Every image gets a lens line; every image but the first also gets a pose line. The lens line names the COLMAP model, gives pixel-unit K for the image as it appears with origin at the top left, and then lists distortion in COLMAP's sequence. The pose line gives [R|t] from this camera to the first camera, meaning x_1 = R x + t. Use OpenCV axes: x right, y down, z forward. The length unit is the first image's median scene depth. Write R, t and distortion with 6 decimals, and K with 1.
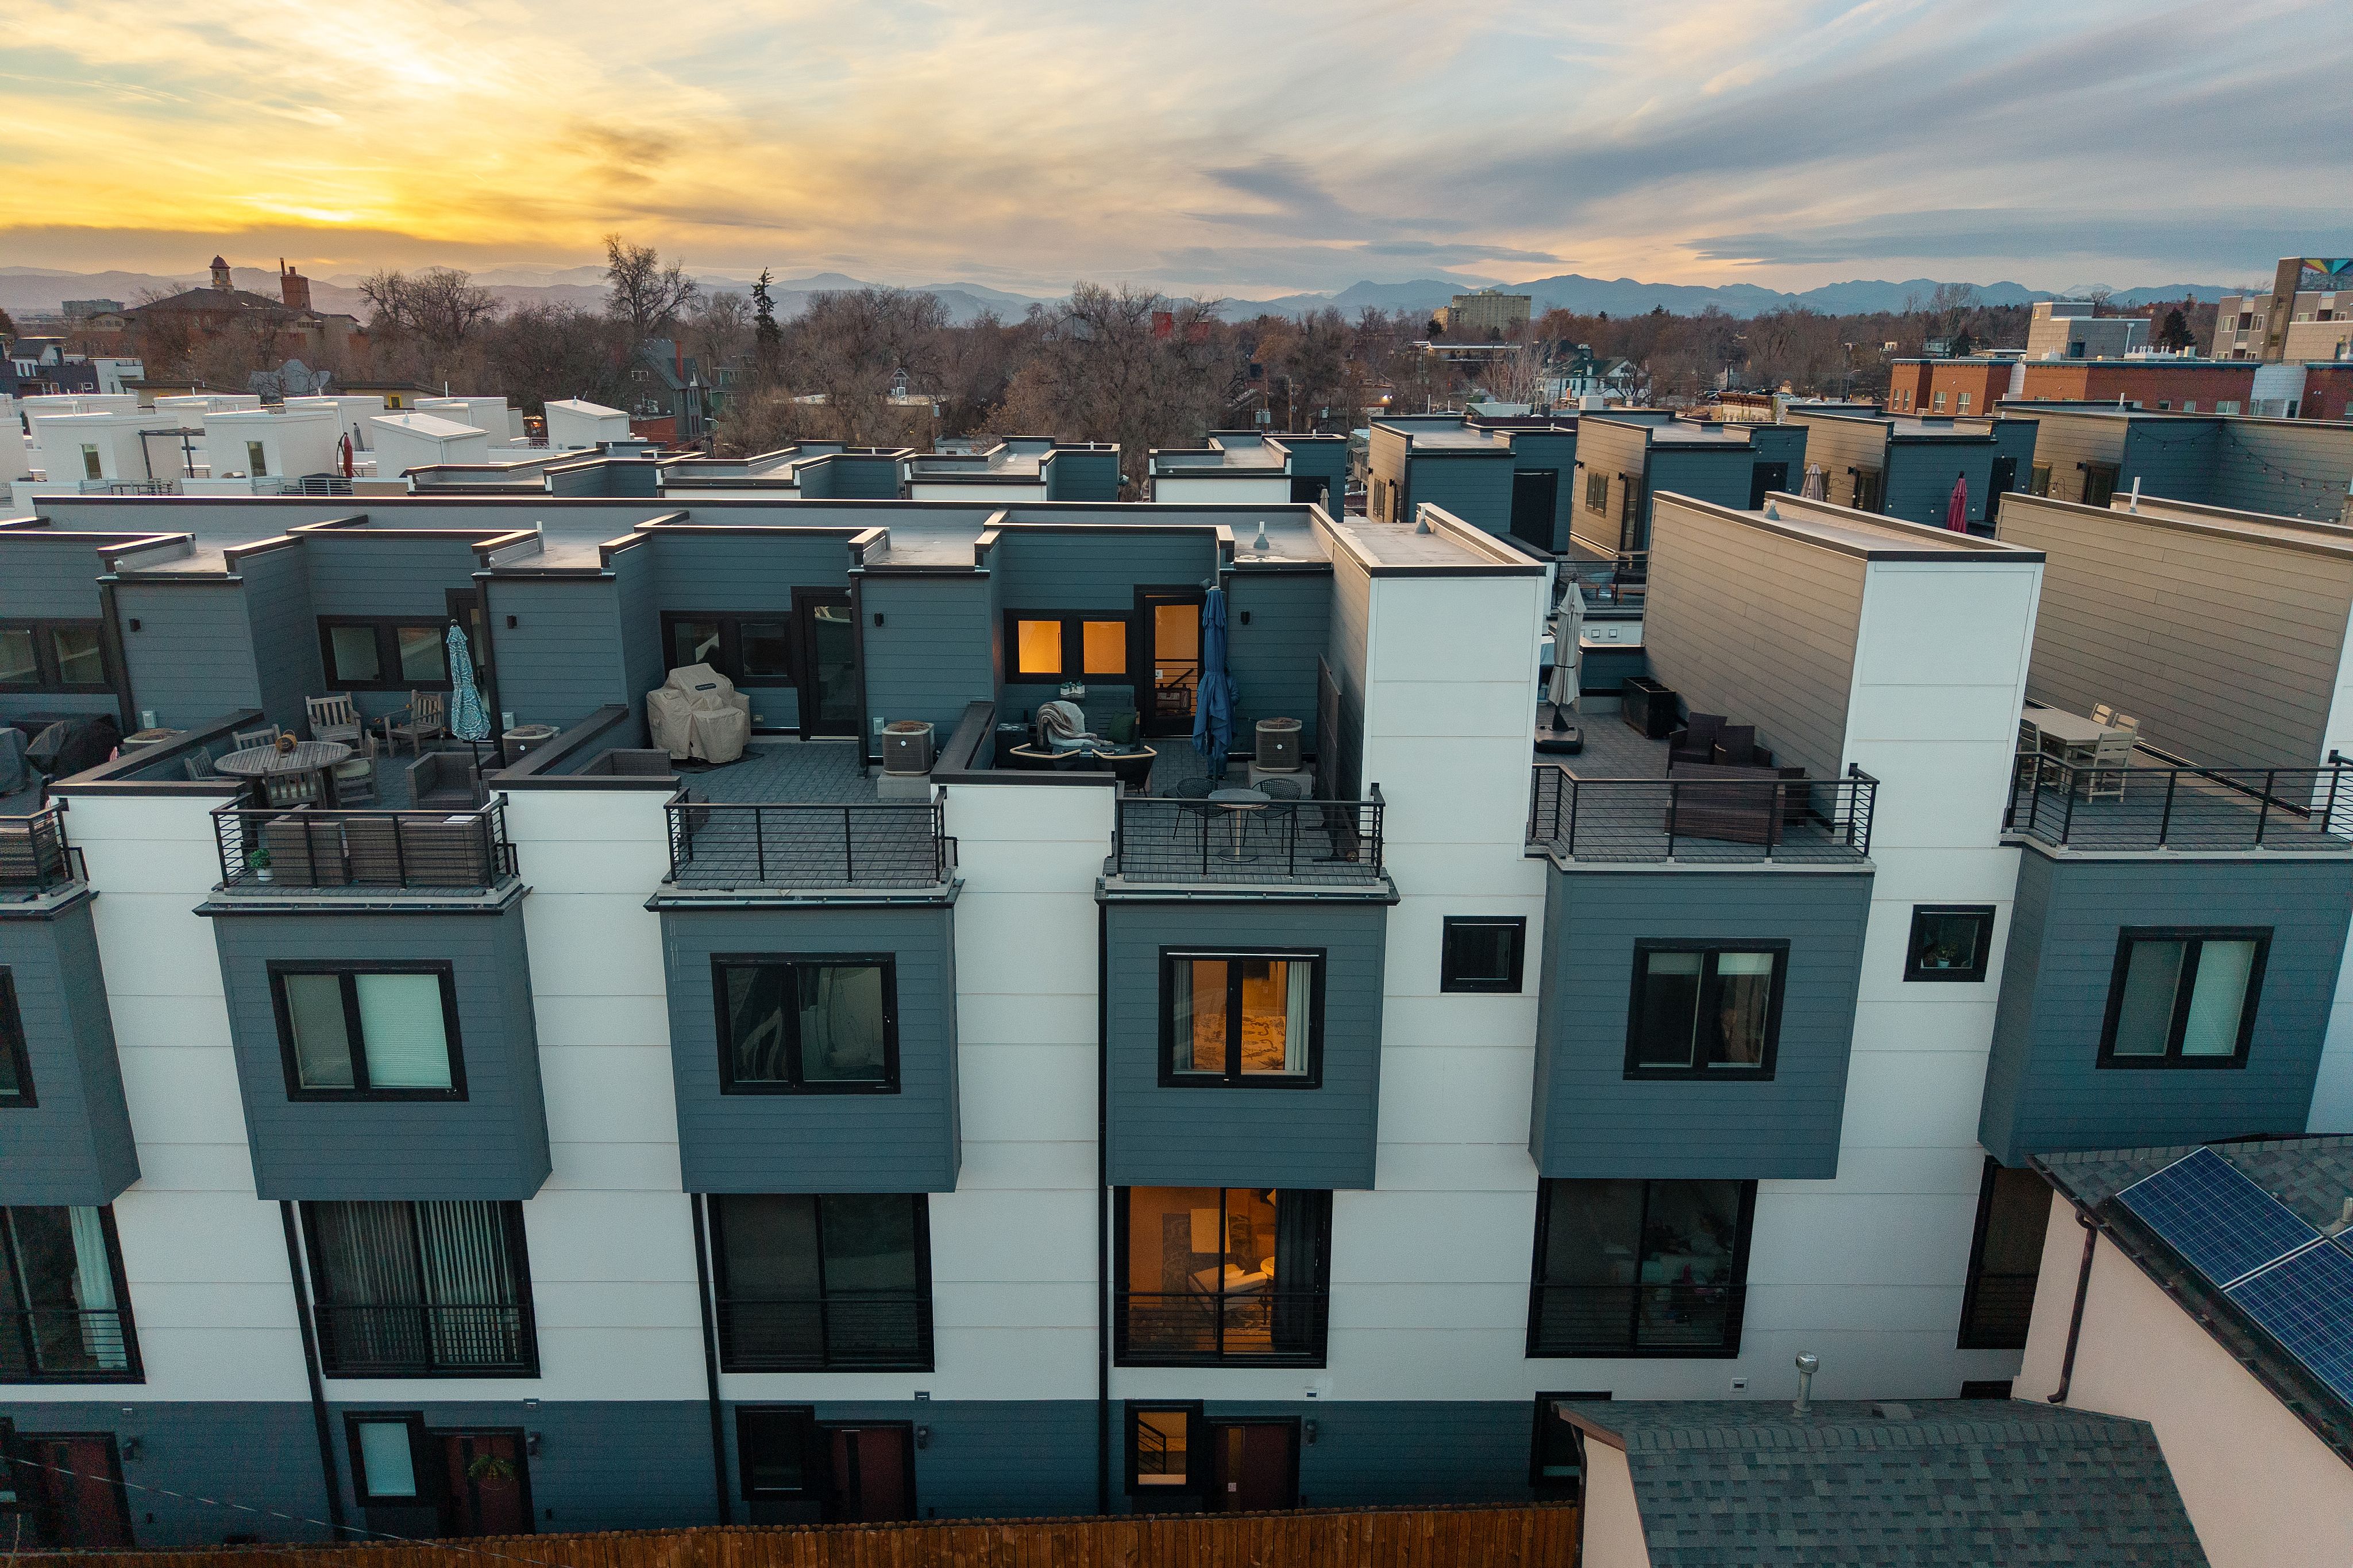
lens RADIAL K [[1570.5, 0, 1175.5], [0, 1570.5, 787.9], [0, 0, 1]] dist [0.002212, -0.000174]
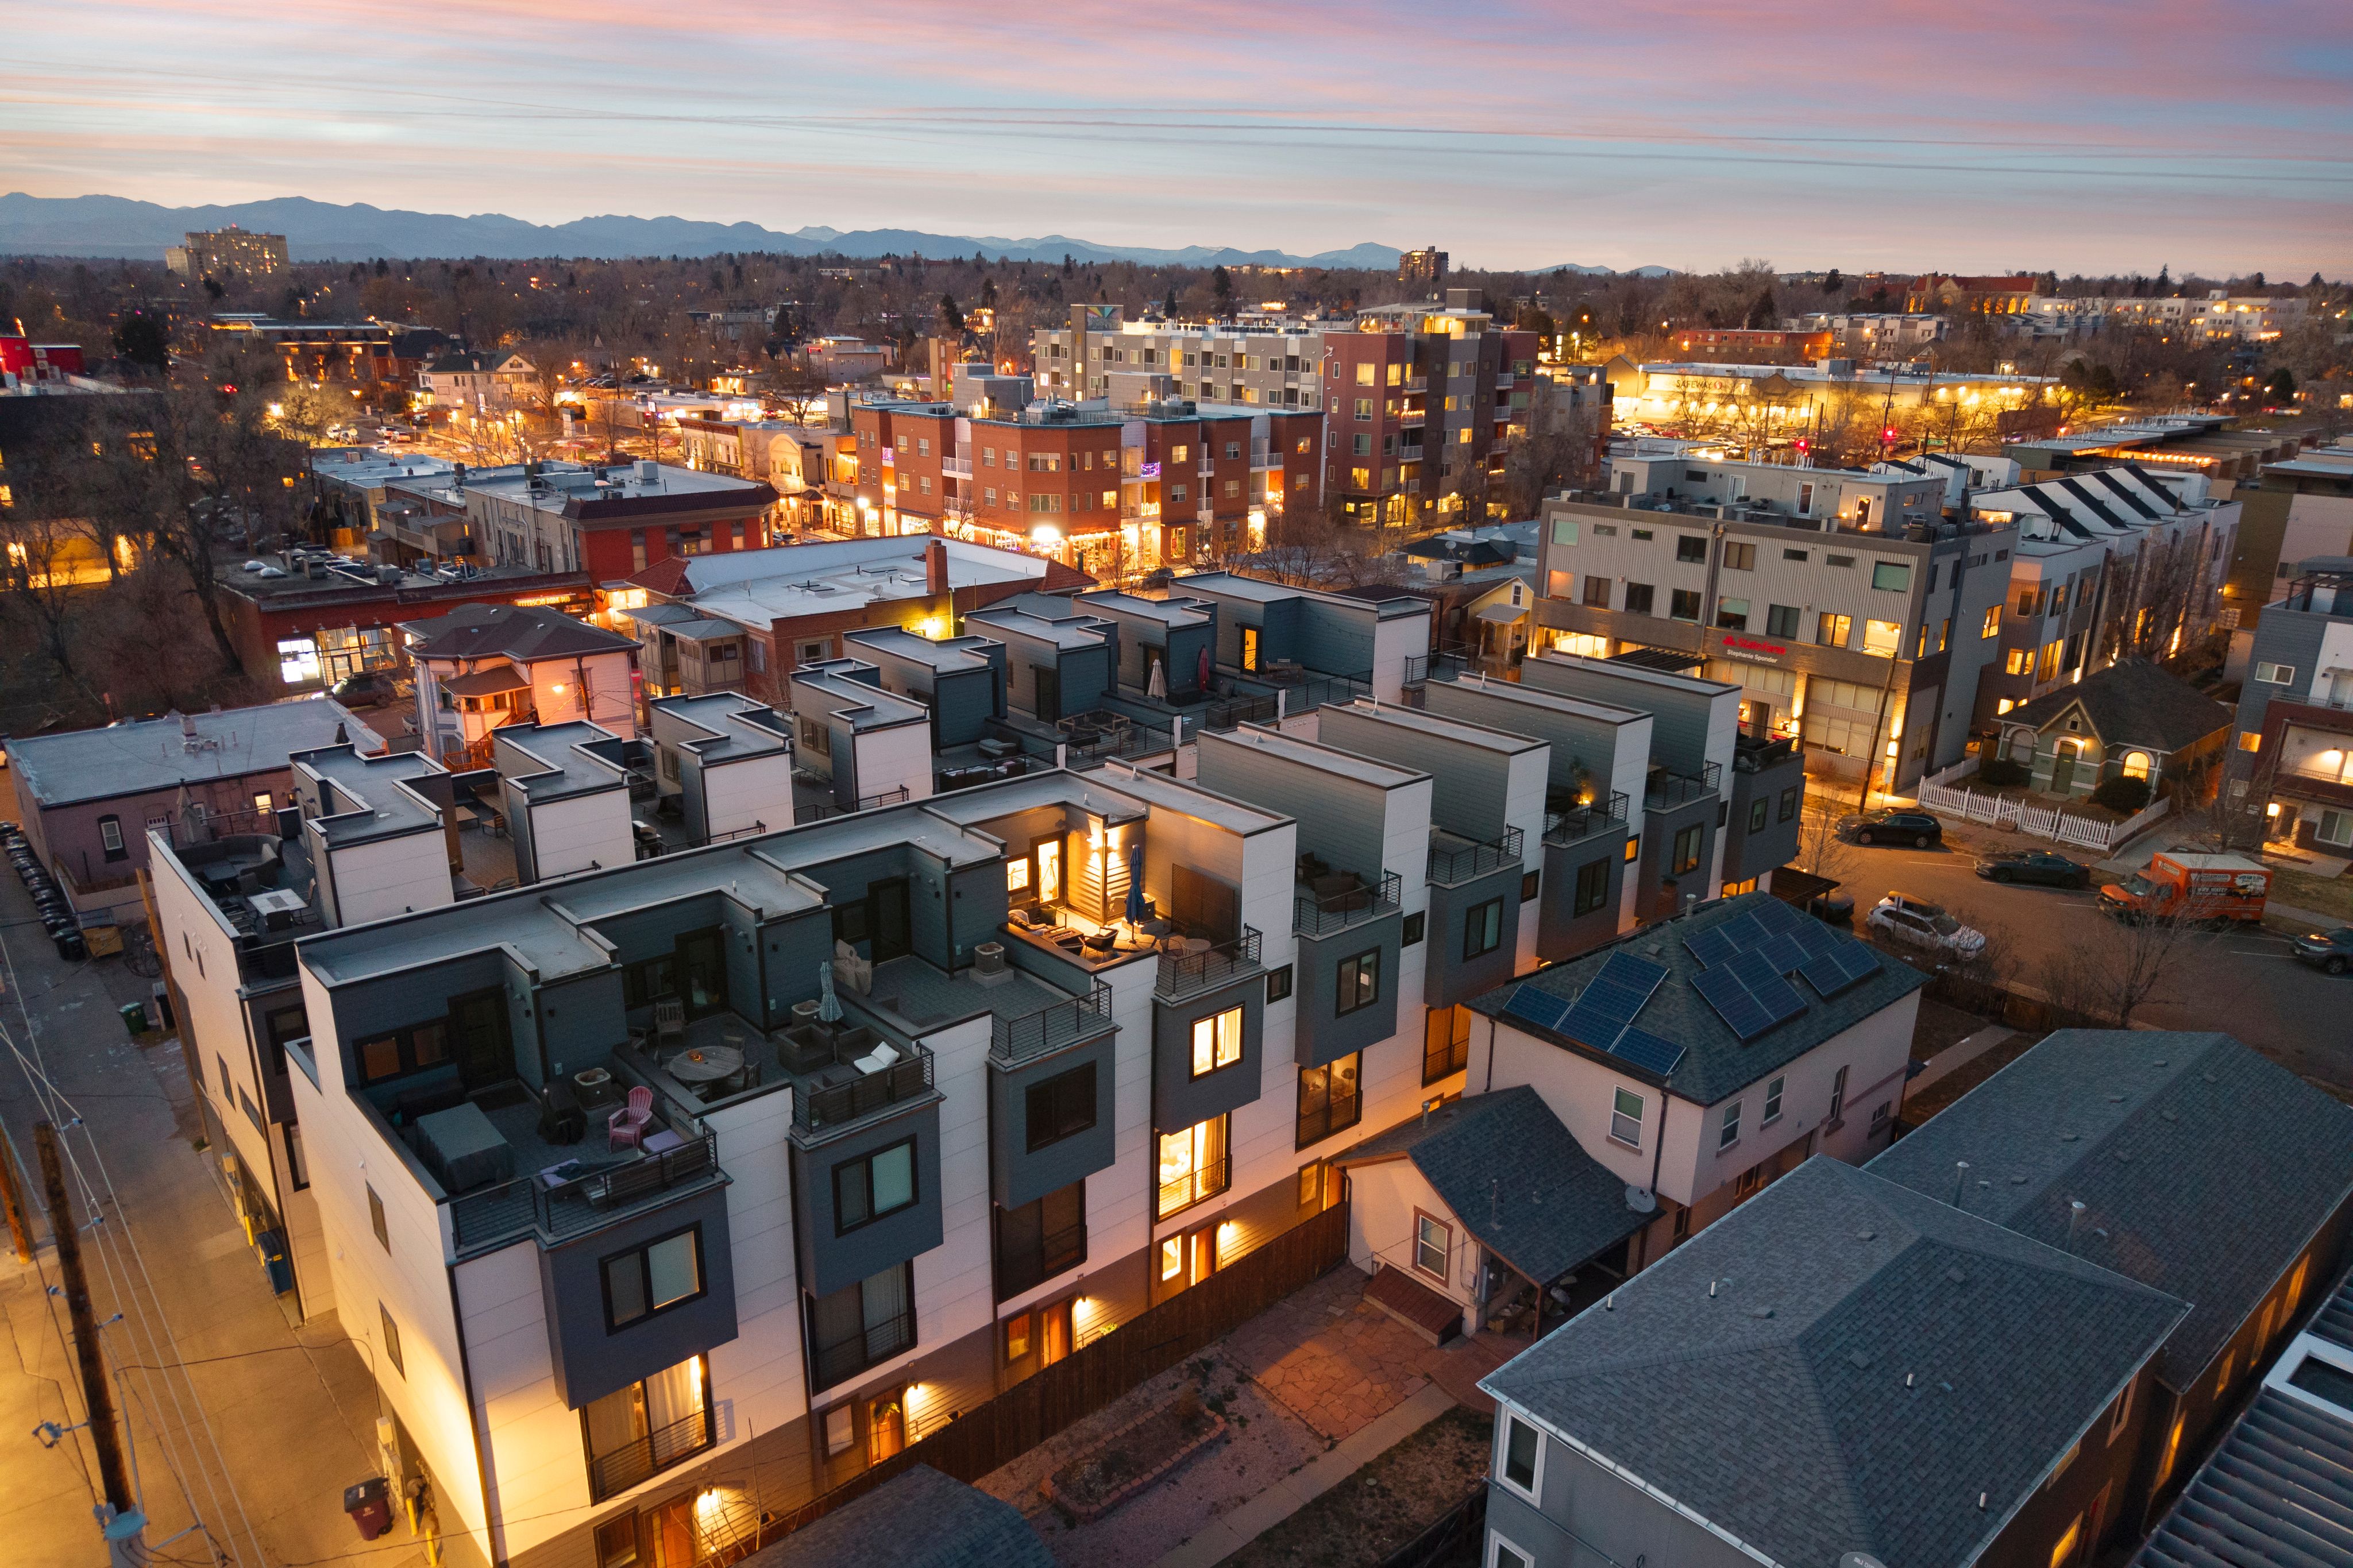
lens RADIAL K [[1570.5, 0, 1172.3], [0, 1570.5, 793.4], [0, 0, 1]] dist [0.002212, -0.000174]
pose [[0.752447, -0.194053, 0.629418, -1.352943], [0.166525, 0.980616, 0.103254, -0.443134], [-0.637254, 0.027120, 0.770176, -0.690617]]
